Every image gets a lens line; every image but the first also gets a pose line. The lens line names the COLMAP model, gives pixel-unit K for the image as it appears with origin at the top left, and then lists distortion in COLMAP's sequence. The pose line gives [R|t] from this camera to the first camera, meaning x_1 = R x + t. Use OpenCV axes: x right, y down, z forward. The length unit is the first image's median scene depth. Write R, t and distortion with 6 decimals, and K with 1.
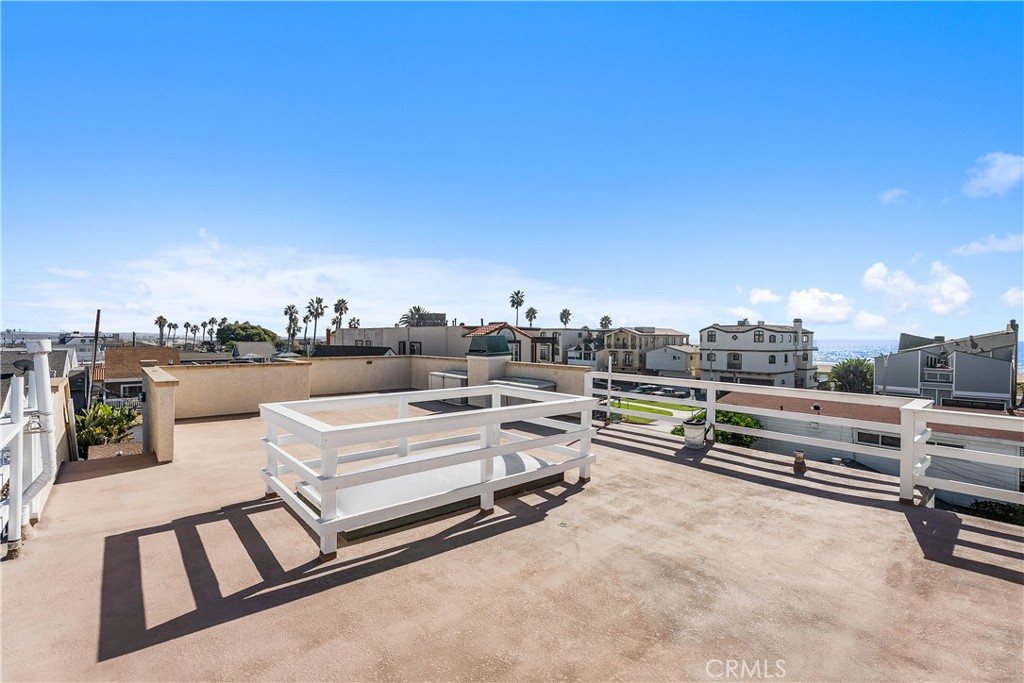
lens RADIAL K [[457.6, 0, 512.0], [0, 457.6, 341.5], [0, 0, 1]] dist [0.000327, 0.000453]
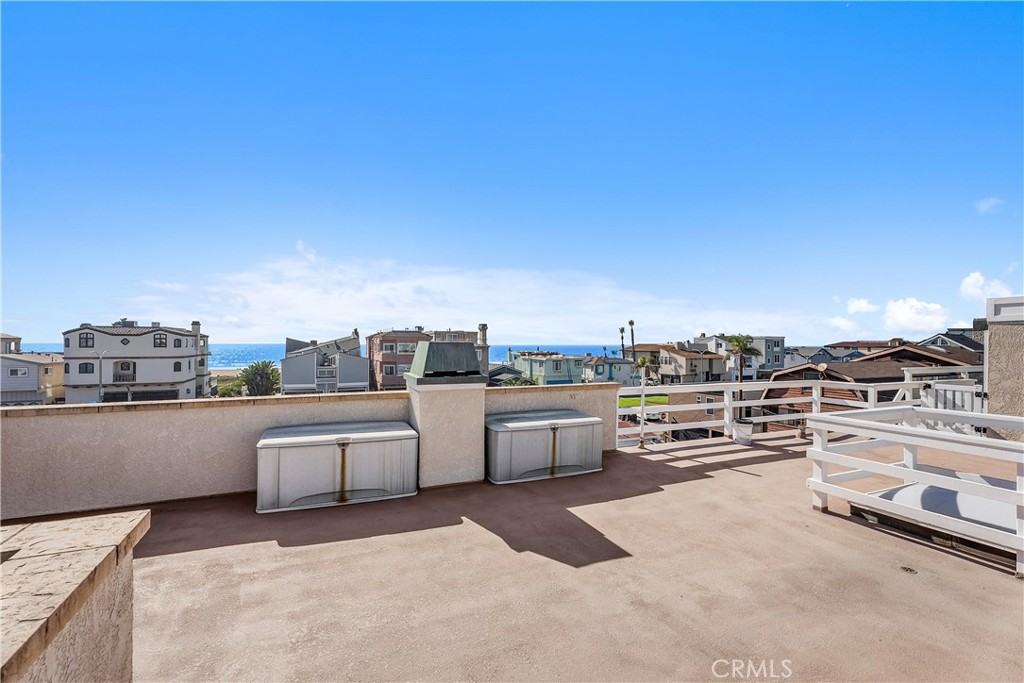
lens RADIAL K [[457.6, 0, 512.0], [0, 457.6, 341.5], [0, 0, 1]] dist [0.000327, 0.000453]
pose [[0.281499, -0.000922, 0.959561, -0.089866], [0.008366, 0.999964, -0.001493, -0.002280], [-0.959525, 0.008448, 0.281497, 0.133597]]
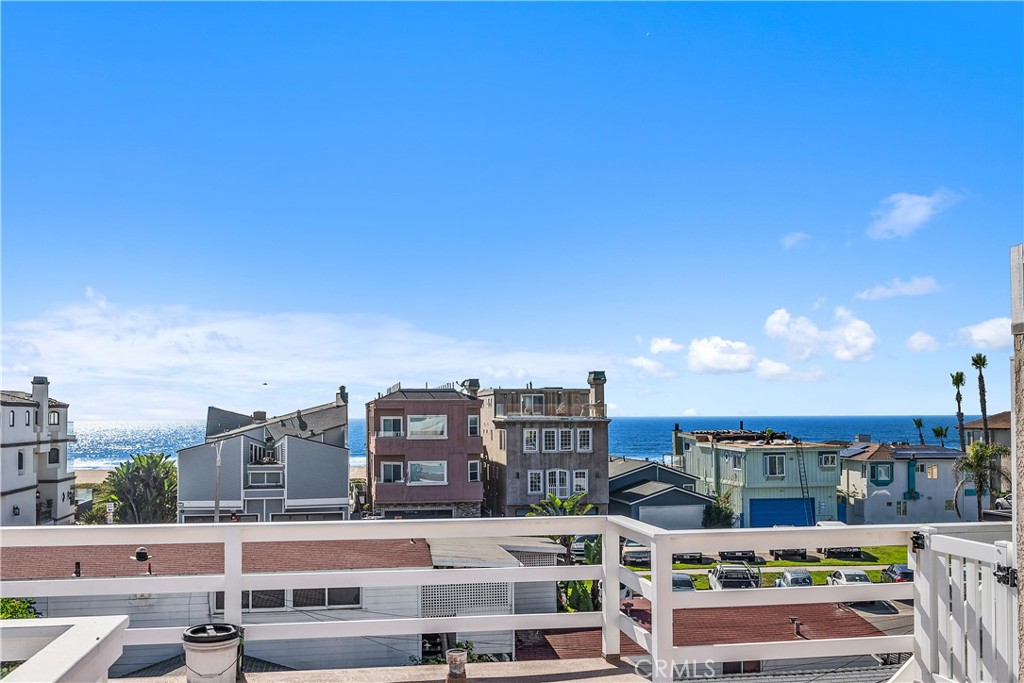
lens RADIAL K [[993.4, 0, 516.2], [0, 993.4, 390.7], [0, 0, 1]] dist [-0.006668, 0.004119]
pose [[0.509571, 0.011875, 0.860347, -0.022758], [0.017995, 0.999539, -0.024455, -0.000703], [-0.860241, 0.027944, 0.509122, 0.036090]]
